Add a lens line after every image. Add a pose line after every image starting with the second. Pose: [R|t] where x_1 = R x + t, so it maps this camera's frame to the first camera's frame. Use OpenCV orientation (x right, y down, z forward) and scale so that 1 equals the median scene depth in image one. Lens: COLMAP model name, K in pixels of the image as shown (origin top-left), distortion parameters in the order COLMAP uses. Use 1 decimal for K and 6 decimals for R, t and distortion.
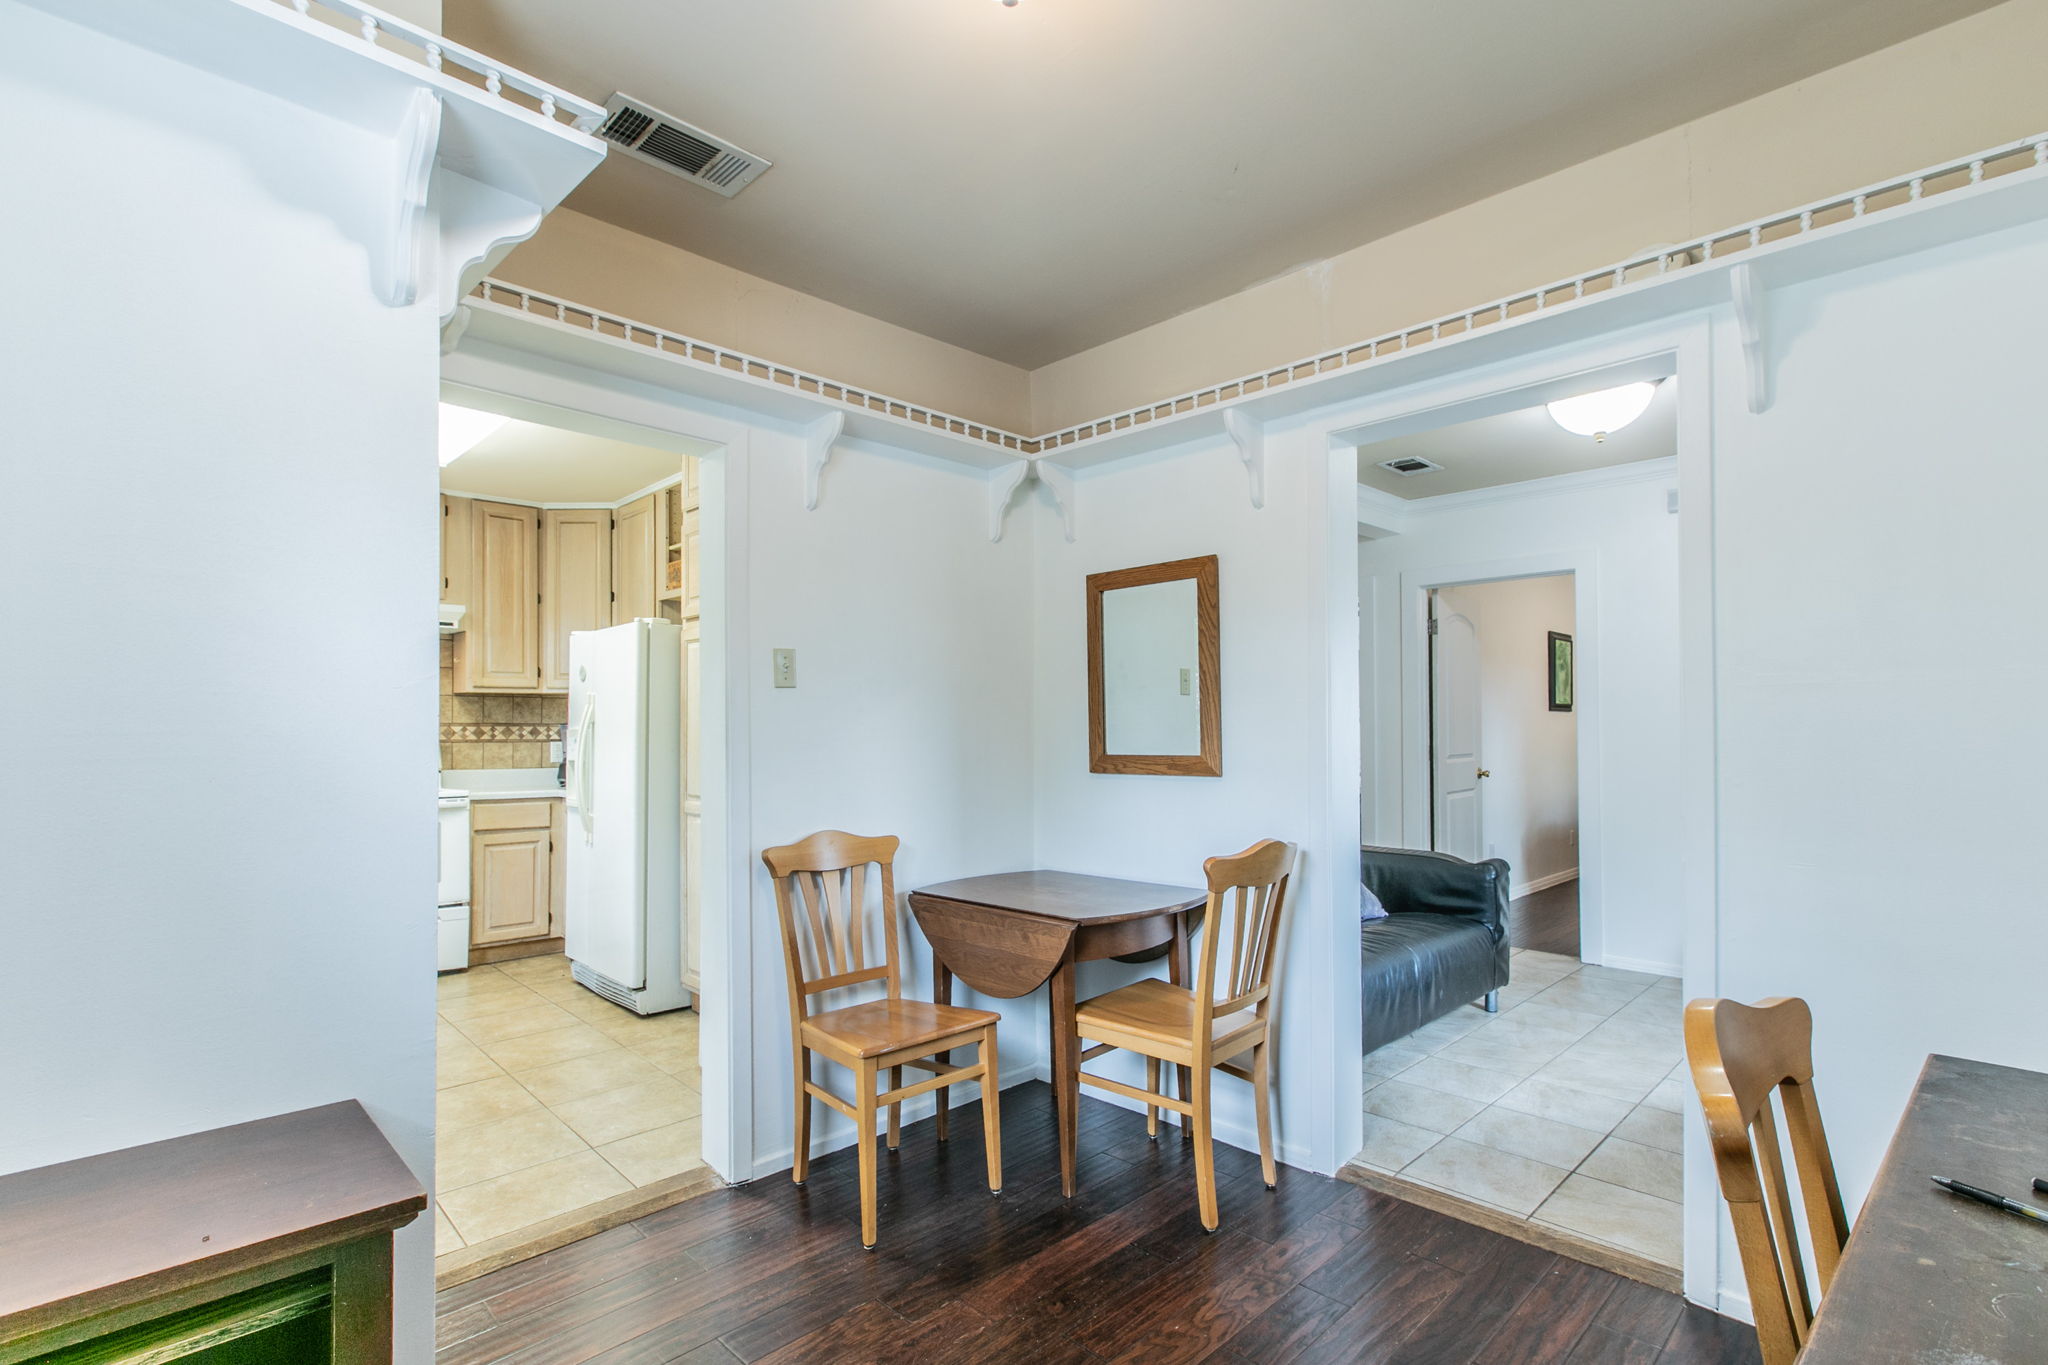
lens RADIAL K [[974.7, 0, 992.2], [0, 974.7, 711.6], [0, 0, 1]] dist [0.001141, 0.000047]
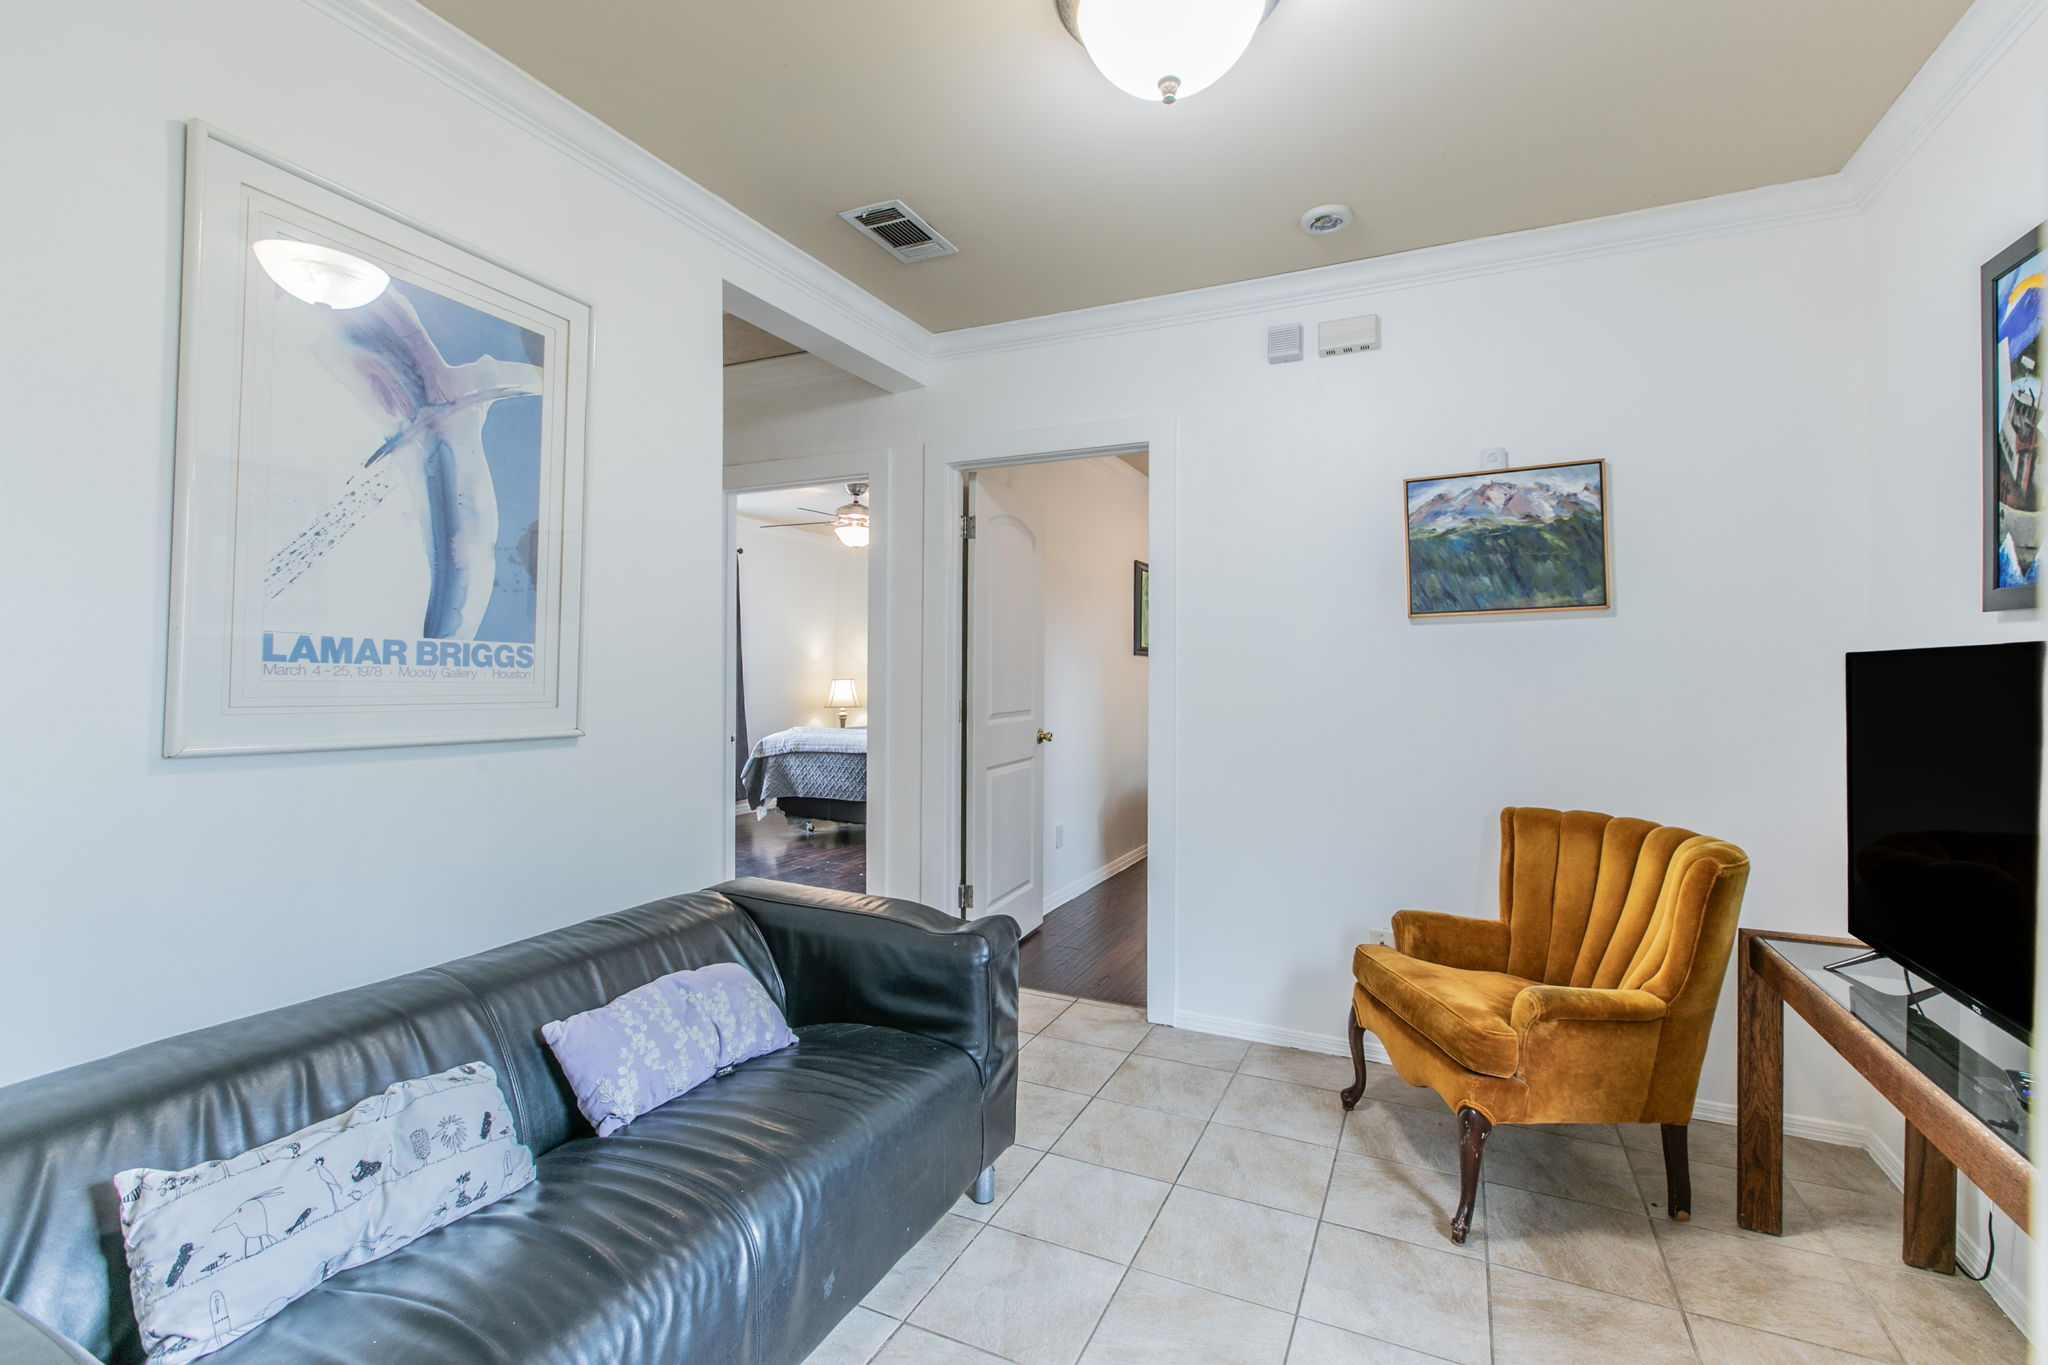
lens RADIAL K [[921.2, 0, 992.6], [0, 921.2, 671.2], [0, 0, 1]] dist [0.000482, -0.000003]
pose [[0.942807, 0.006525, 0.333275, 0.291935], [-0.010173, 0.999906, 0.009201, 0.009516], [-0.333184, -0.012066, 0.942785, 0.442148]]
